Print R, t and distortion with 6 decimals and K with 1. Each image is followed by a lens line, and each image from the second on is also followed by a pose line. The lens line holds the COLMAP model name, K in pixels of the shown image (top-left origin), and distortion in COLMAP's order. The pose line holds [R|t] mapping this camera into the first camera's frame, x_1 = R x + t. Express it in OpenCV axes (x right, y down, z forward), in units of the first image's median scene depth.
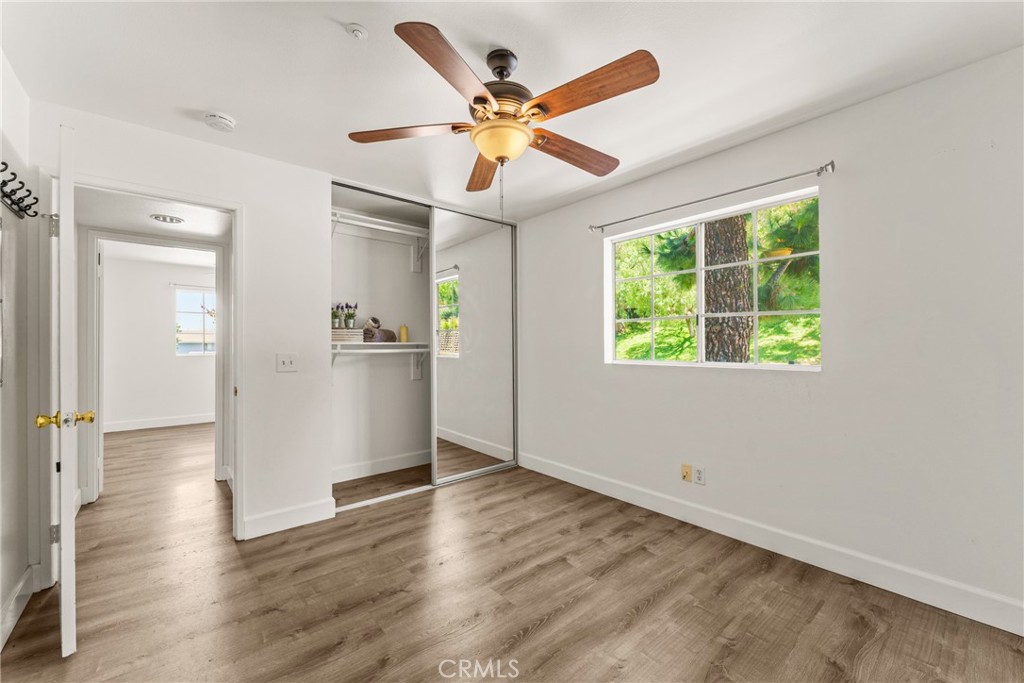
lens RADIAL K [[410.9, 0, 511.5], [0, 410.9, 333.6], [0, 0, 1]] dist [0.000447, 0.000021]
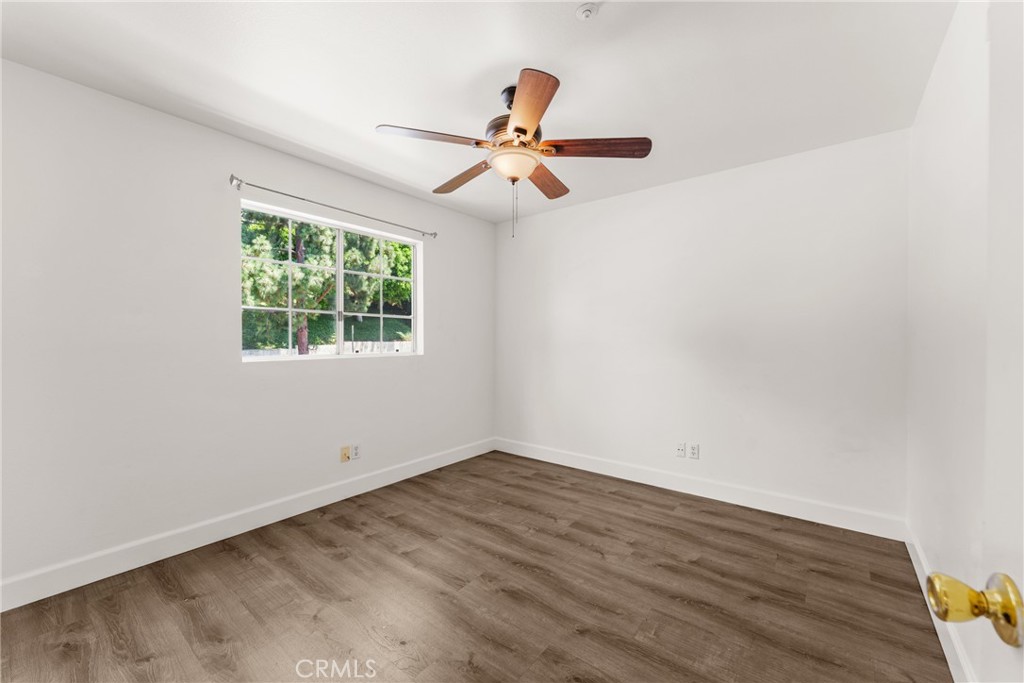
lens RADIAL K [[410.9, 0, 511.5], [0, 410.9, 333.6], [0, 0, 1]] dist [0.000447, 0.000021]
pose [[-0.198375, 0.013935, 0.980027, -0.869561], [-0.020463, 0.999622, -0.018356, 0.031848], [-0.979913, -0.023695, -0.198015, 0.922472]]
